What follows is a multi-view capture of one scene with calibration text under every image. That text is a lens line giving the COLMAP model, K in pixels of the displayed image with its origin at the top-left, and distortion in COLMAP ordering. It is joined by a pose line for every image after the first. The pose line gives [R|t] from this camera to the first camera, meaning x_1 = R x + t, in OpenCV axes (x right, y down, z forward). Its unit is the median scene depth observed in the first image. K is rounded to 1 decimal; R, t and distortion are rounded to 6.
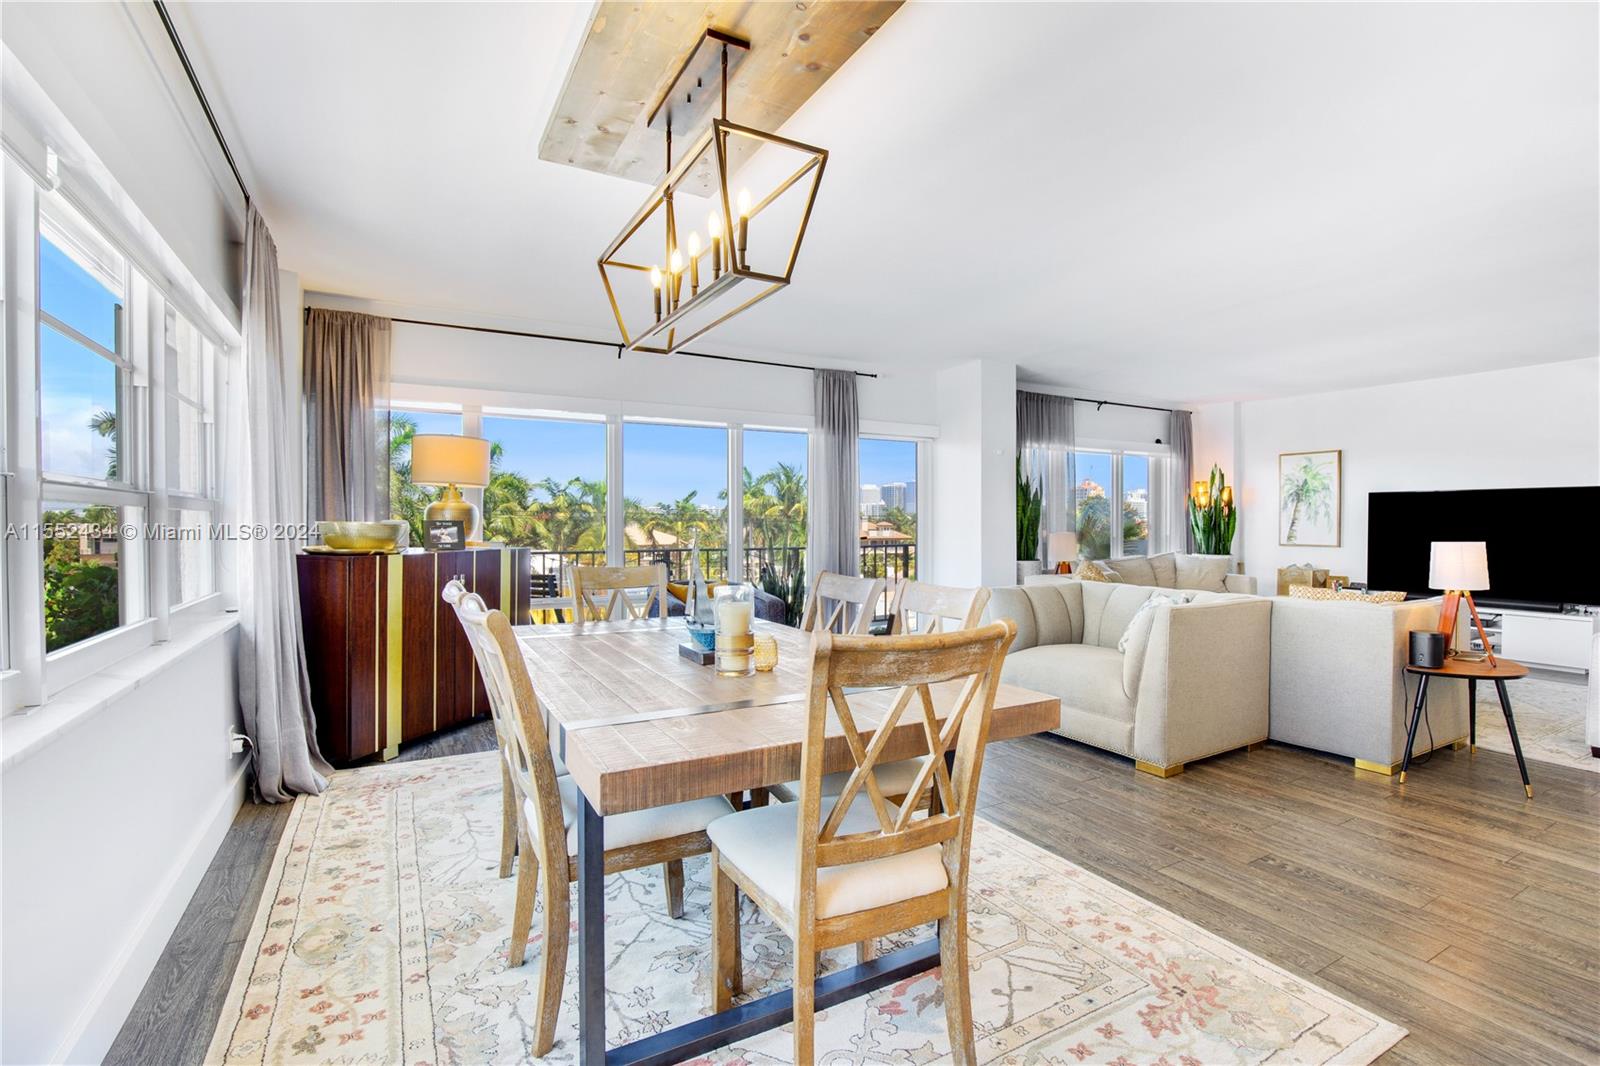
lens RADIAL K [[728.7, 0, 805.9], [0, 728.7, 533.0], [0, 0, 1]] dist [-0.034329, 0.005499]
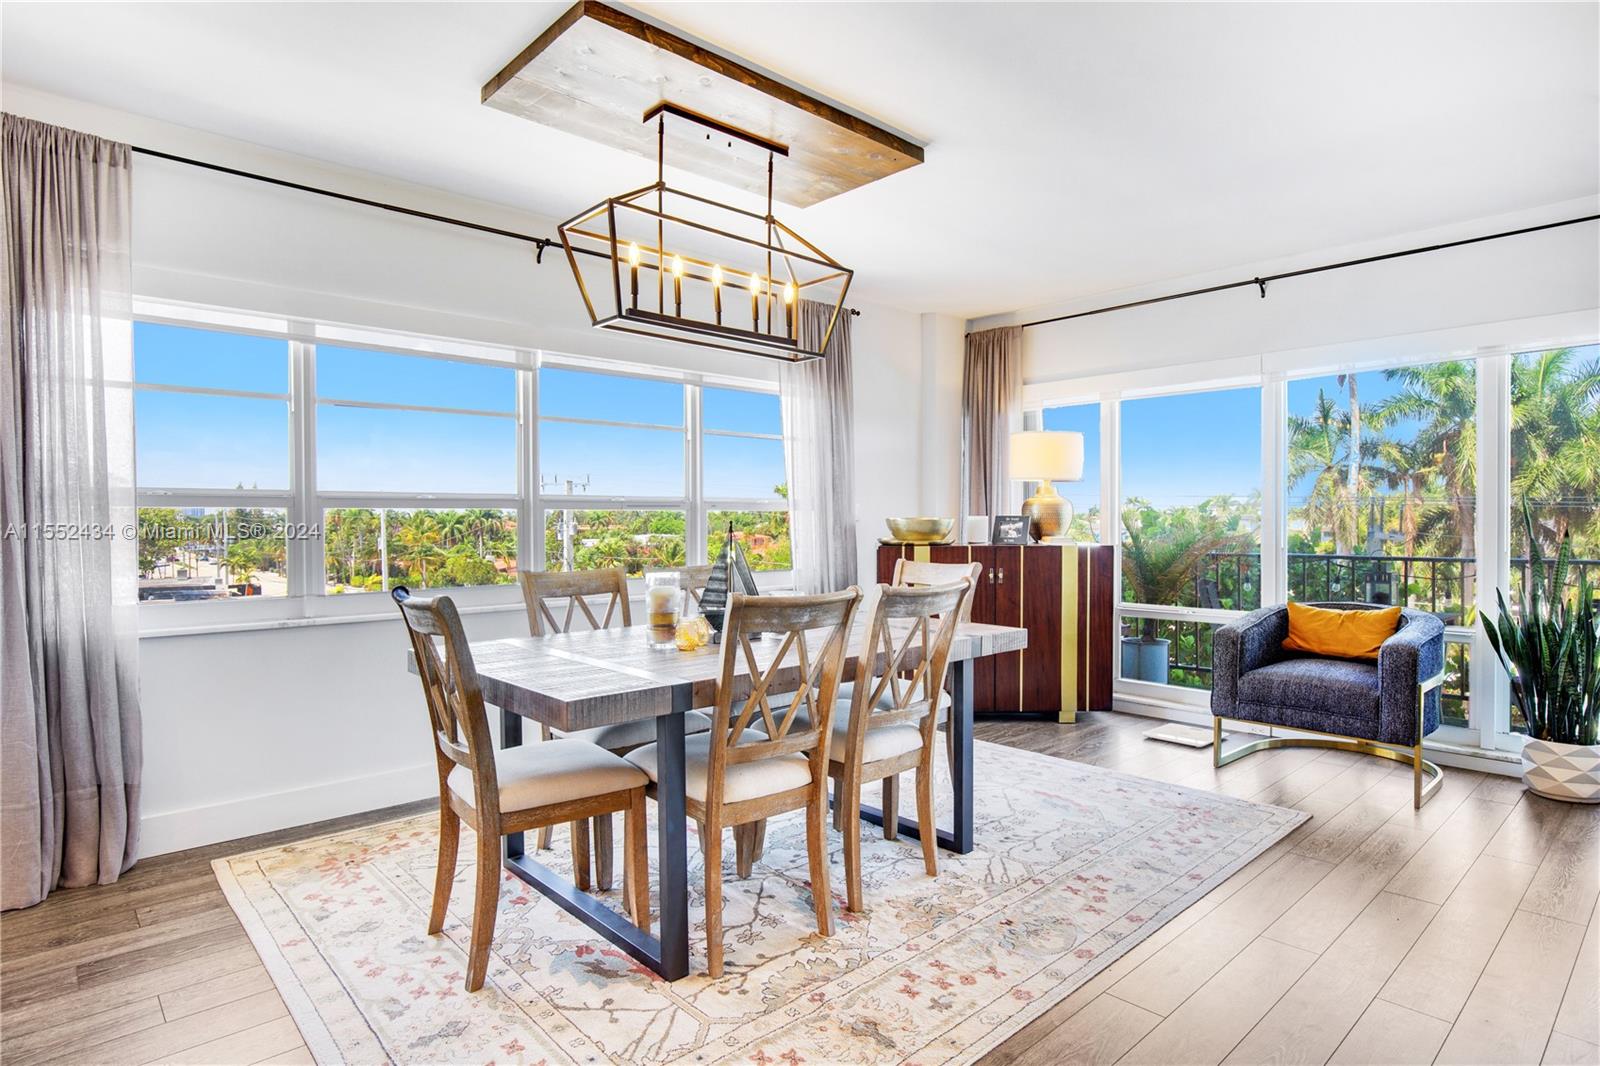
lens RADIAL K [[857.1, 0, 802.5], [0, 857.1, 535.5], [0, 0, 1]] dist [-0.003391, 0.001153]
pose [[0.223695, 0.016262, -0.974524, 0.350085], [-0.009082, 0.999852, 0.014600, -0.002505], [0.974617, 0.005585, 0.223809, 0.241231]]
